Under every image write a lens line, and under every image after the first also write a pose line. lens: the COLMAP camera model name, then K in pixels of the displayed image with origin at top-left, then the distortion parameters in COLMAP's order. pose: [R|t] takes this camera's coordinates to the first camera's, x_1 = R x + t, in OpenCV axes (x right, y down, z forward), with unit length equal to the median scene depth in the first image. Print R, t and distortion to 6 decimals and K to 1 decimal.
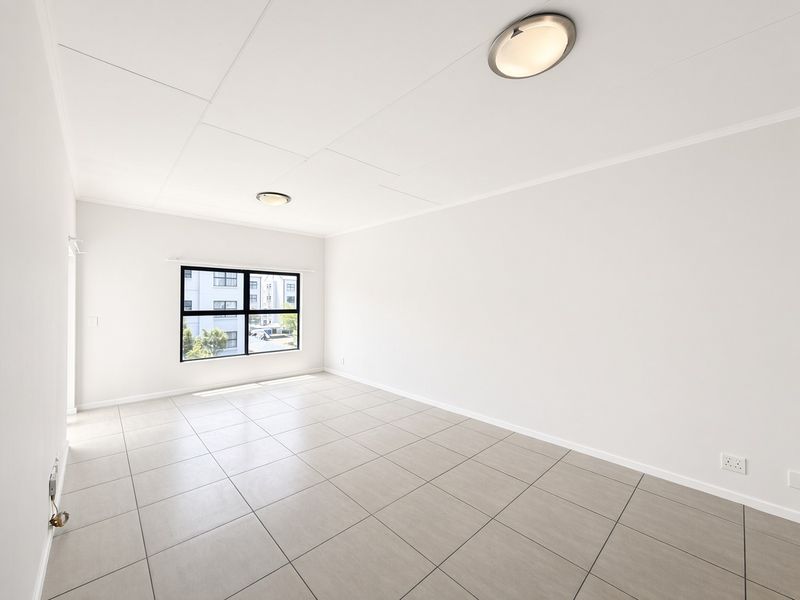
lens RADIAL K [[322.5, 0, 400.0], [0, 322.5, 300.0], [0, 0, 1]] dist [-0.000323, 0.000263]
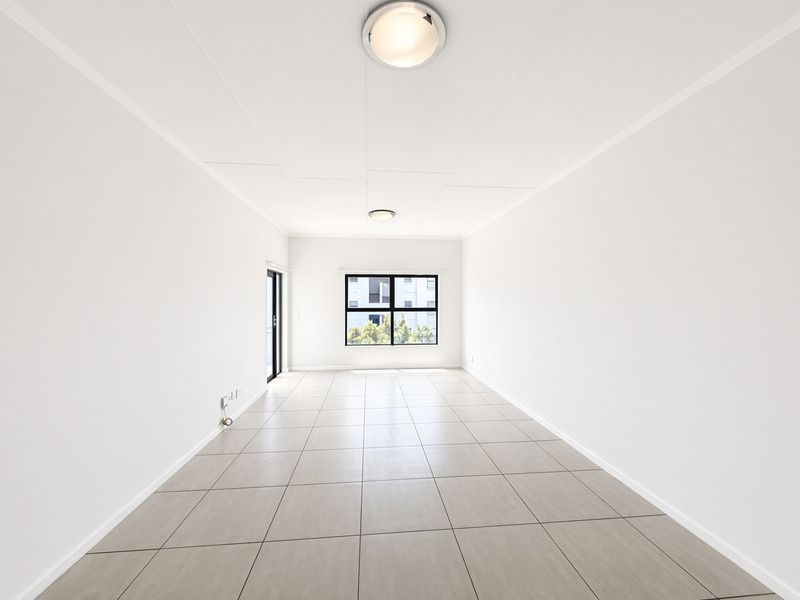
lens RADIAL K [[322.5, 0, 400.0], [0, 322.5, 300.0], [0, 0, 1]] dist [-0.000323, 0.000263]
pose [[0.788998, -0.006585, -0.614361, 0.289132], [0.005229, 0.999978, -0.004002, 0.006384], [0.614374, -0.000055, 0.789015, 0.065816]]
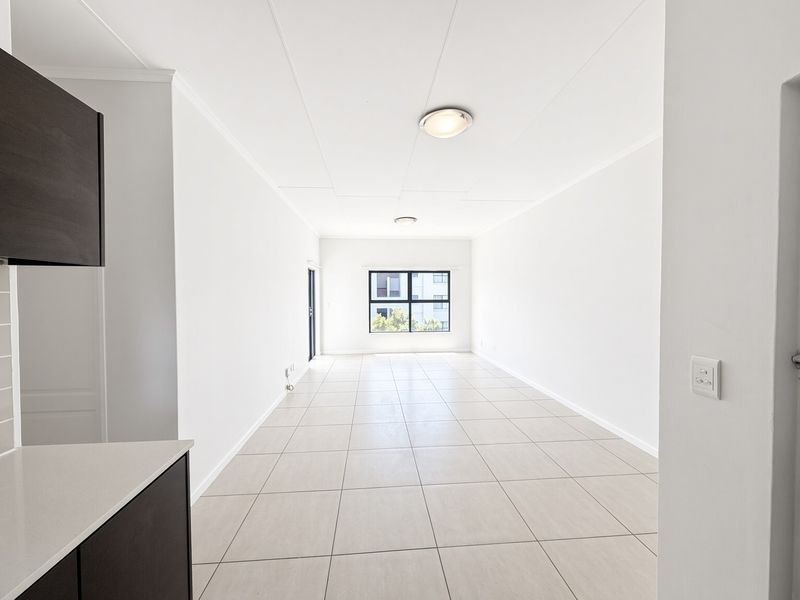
lens RADIAL K [[322.5, 0, 400.0], [0, 322.5, 300.0], [0, 0, 1]] dist [-0.000323, 0.000263]
pose [[0.782372, -0.000013, -0.622811, 0.348807], [0.009705, 0.999879, 0.012171, 0.015333], [0.622735, -0.015566, 0.782278, -0.102787]]
